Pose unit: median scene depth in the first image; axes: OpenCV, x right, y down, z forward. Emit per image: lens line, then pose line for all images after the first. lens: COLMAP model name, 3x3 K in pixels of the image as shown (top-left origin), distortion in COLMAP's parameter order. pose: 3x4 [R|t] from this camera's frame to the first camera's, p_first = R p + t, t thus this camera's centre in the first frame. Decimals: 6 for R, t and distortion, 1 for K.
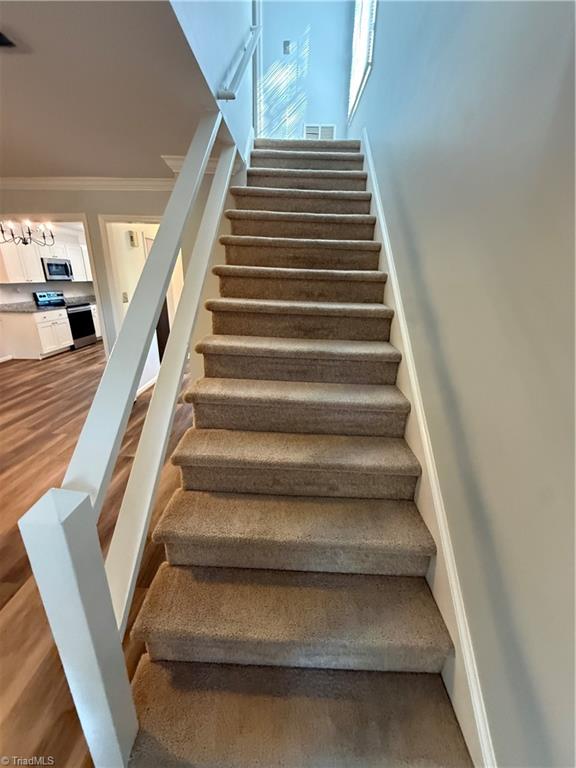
lens RADIAL K [[307.7, 0, 286.8], [0, 307.7, 385.5], [0, 0, 1]] dist [-0.003037, 0.000067]
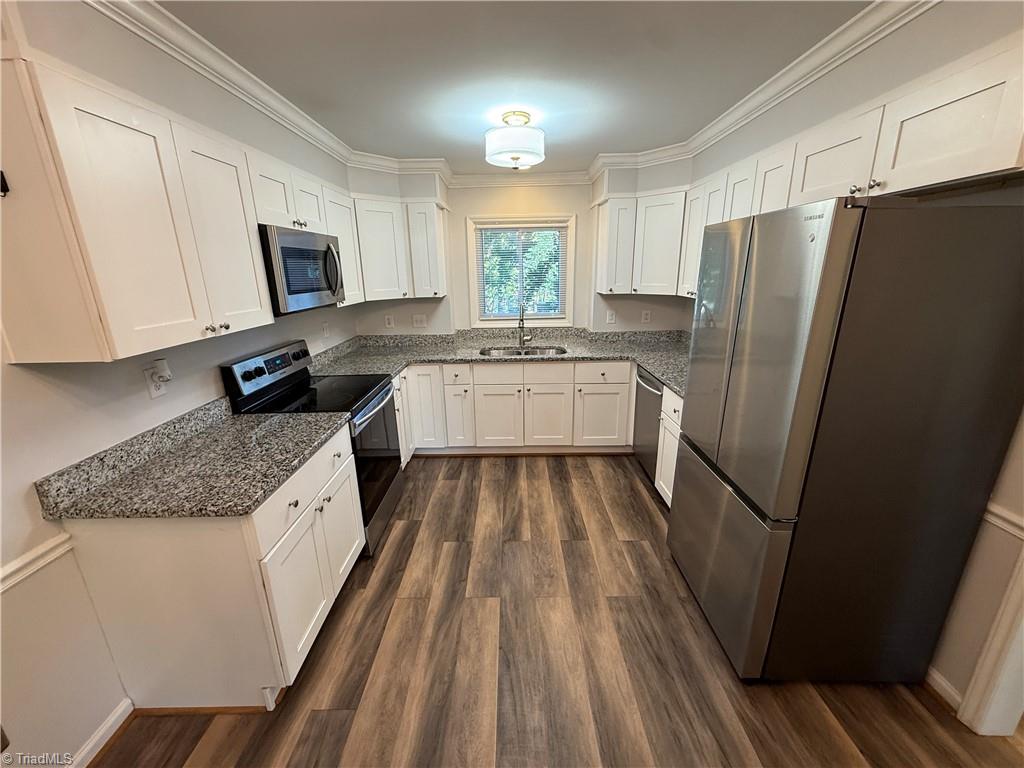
lens RADIAL K [[410.2, 0, 511.9], [0, 410.2, 385.0], [0, 0, 1]] dist [-0.003037, 0.000067]
pose [[0.999077, -0.041906, 0.009436, -0.600219], [0.042432, 0.996987, -0.064936, -0.257650], [-0.006686, 0.065277, 0.997845, 0.675170]]
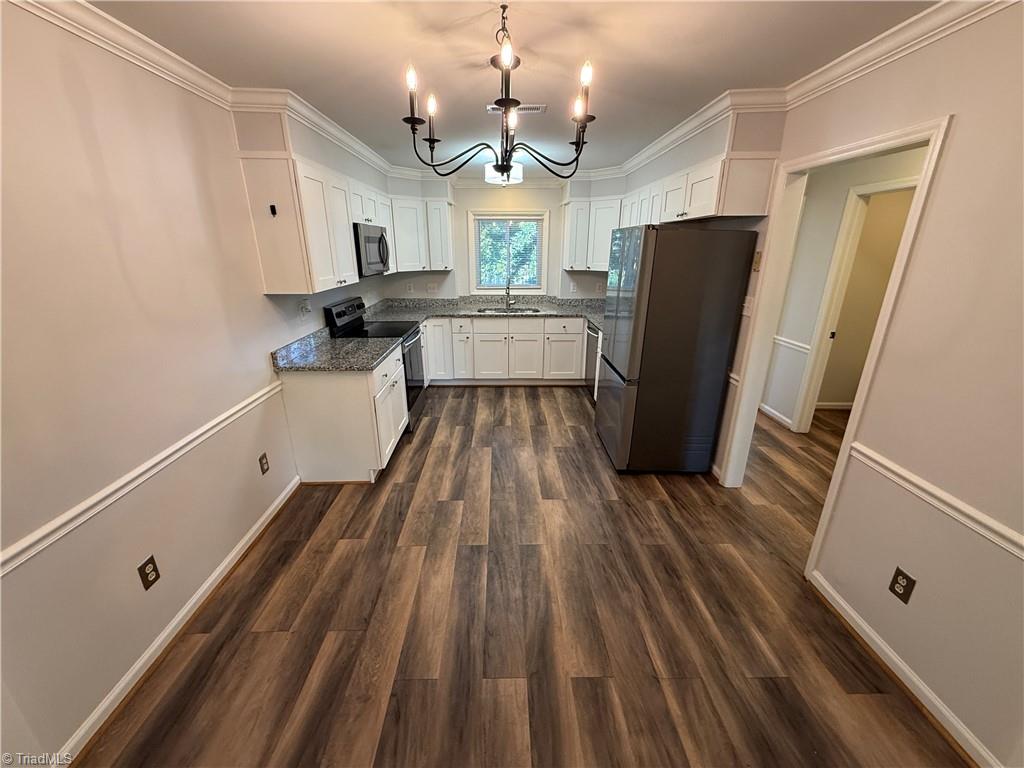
lens RADIAL K [[410.2, 0, 512.4], [0, 410.2, 385.0], [0, 0, 1]] dist [-0.003037, 0.000067]
pose [[0.998875, -0.030811, 0.036053, -0.603412], [0.031399, 0.999381, -0.015849, -0.183173], [-0.035542, 0.016963, 0.999224, 0.445477]]
